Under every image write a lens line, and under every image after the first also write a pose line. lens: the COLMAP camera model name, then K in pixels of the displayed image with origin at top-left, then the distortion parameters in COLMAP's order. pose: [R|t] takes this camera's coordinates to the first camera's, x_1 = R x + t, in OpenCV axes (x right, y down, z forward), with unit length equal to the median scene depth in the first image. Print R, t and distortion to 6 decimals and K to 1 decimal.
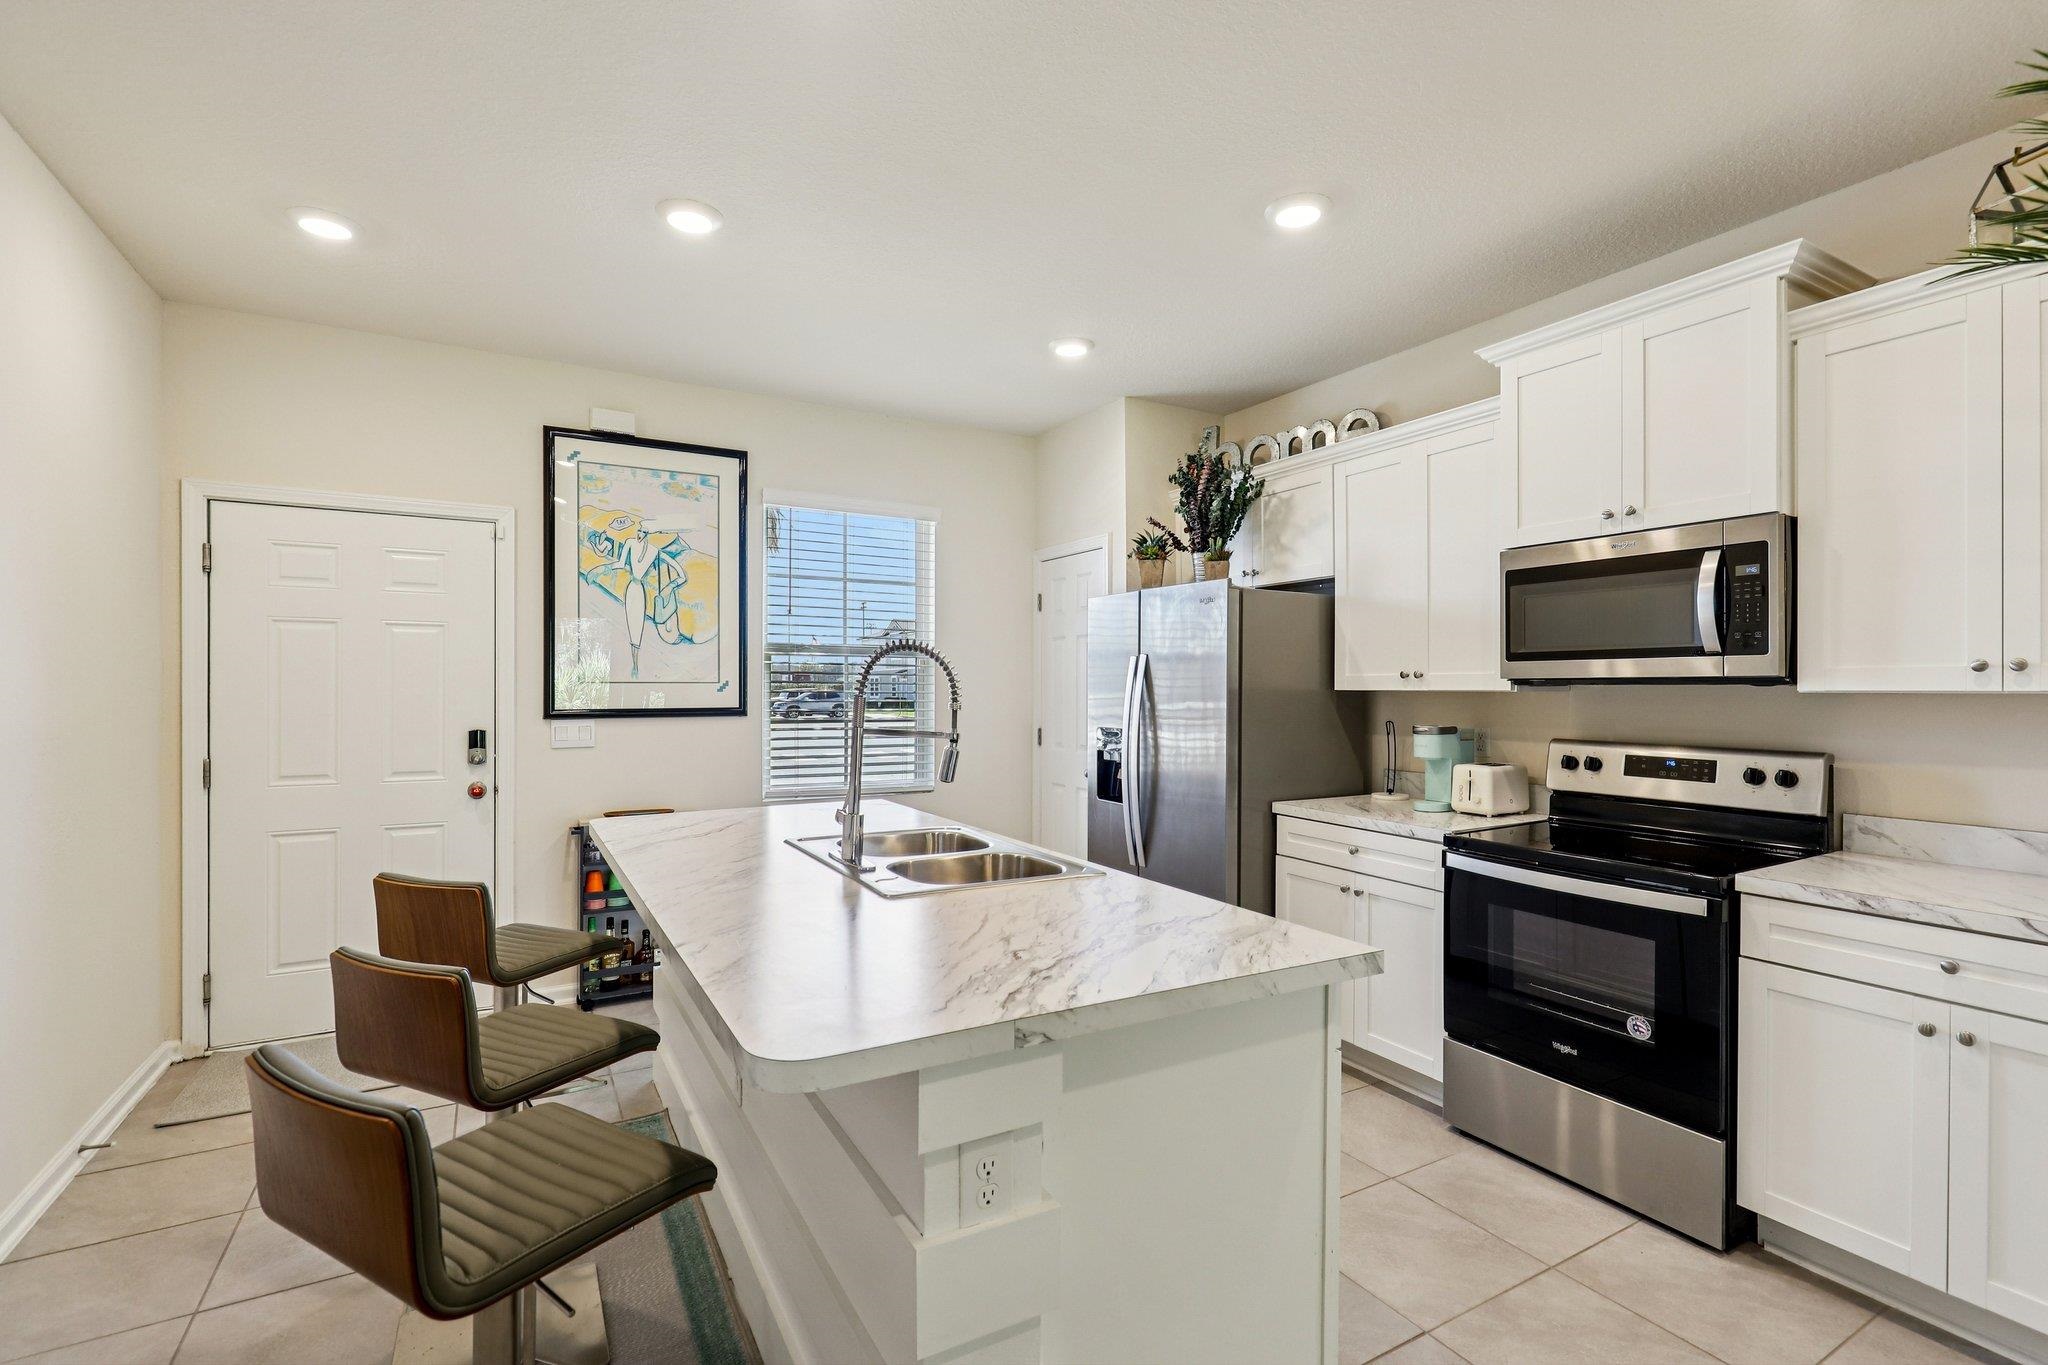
lens RADIAL K [[922.7, 0, 1037.1], [0, 922.7, 688.8], [0, 0, 1]] dist [0.000057, 0.000263]
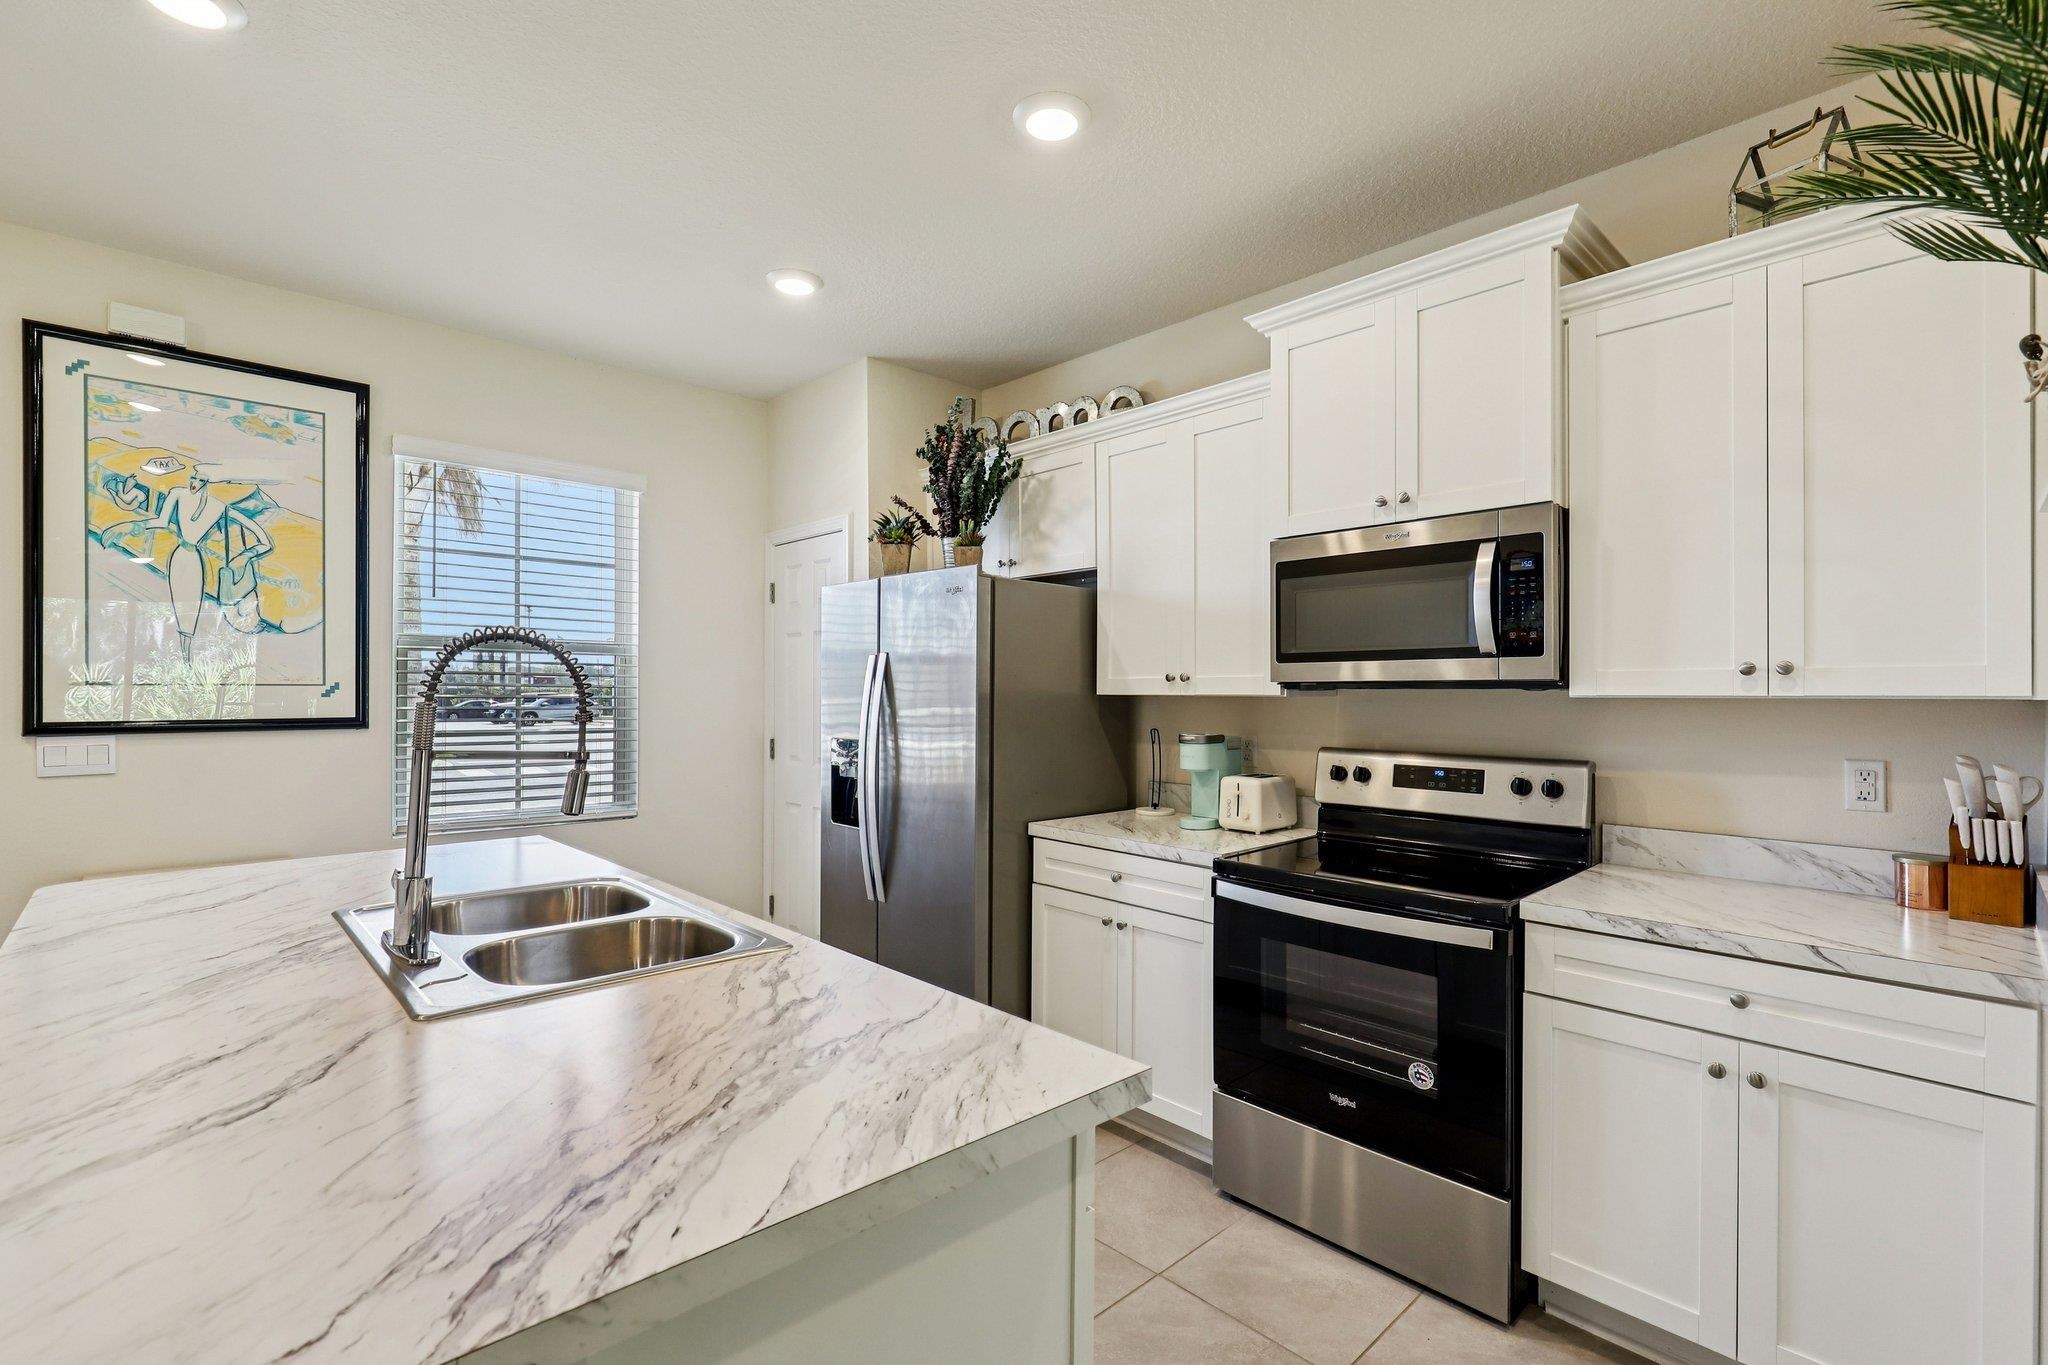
lens RADIAL K [[922.7, 0, 1033.1], [0, 922.7, 690.6], [0, 0, 1]] dist [0.000057, 0.000263]
pose [[0.972169, 0.000716, 0.234278, 0.060582], [-0.000203, 0.999998, -0.002211, -0.000513], [-0.234279, 0.002102, 0.972167, 0.165956]]
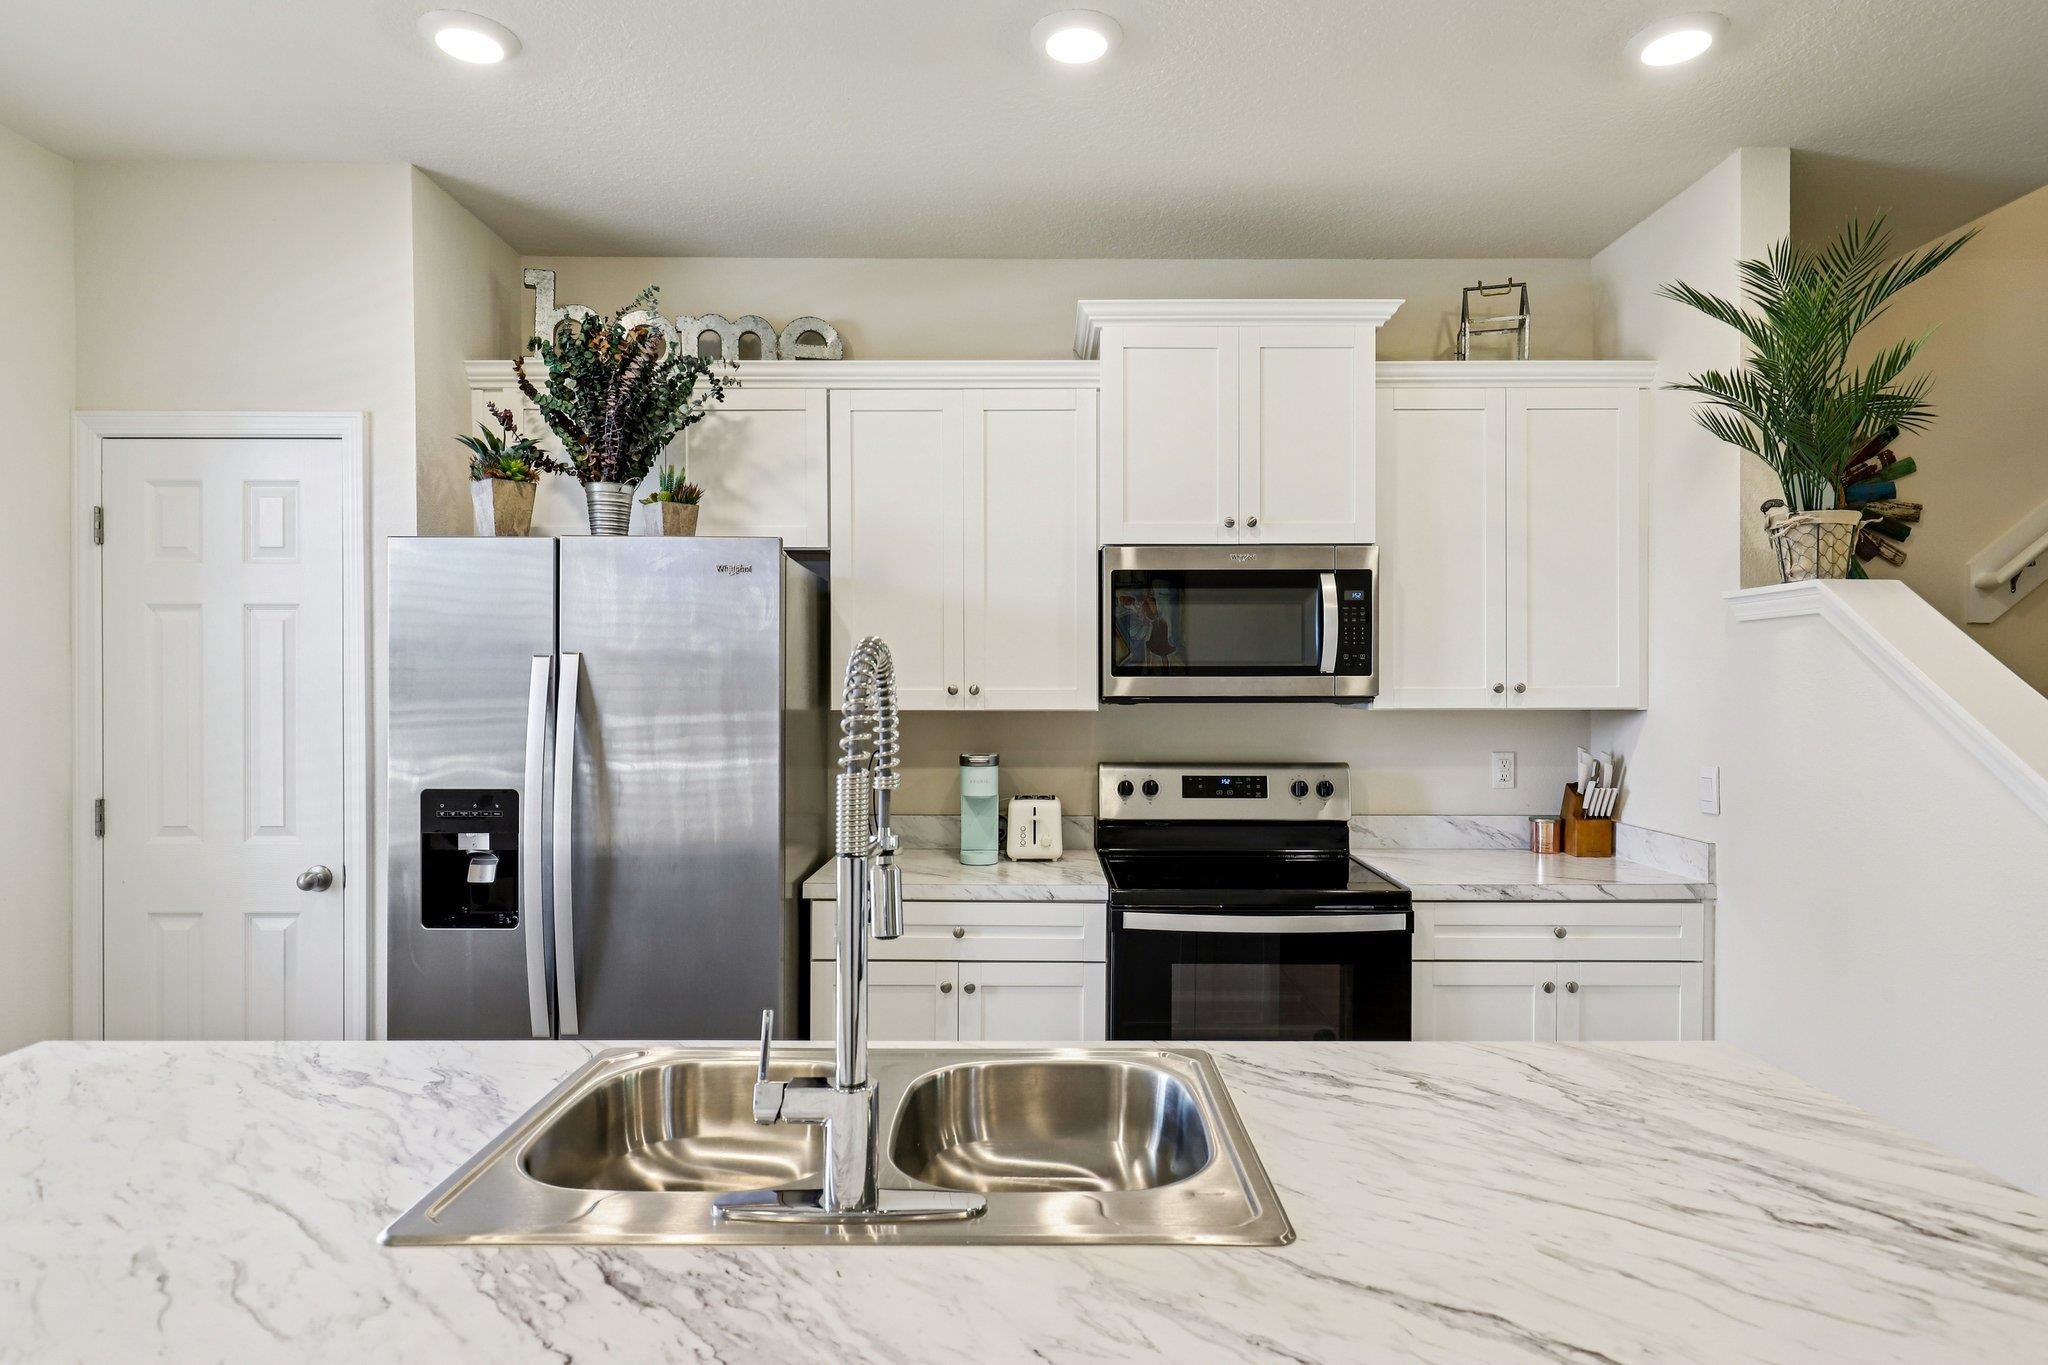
lens RADIAL K [[1138.2, 0, 1034.9], [0, 1138.2, 687.3], [0, 0, 1]] dist [0.000057, -0.002762]
pose [[0.500323, -0.004975, 0.865825, -0.408372], [0.002733, 0.999988, 0.004167, -0.022418], [-0.865835, 0.000282, 0.500330, 0.499028]]
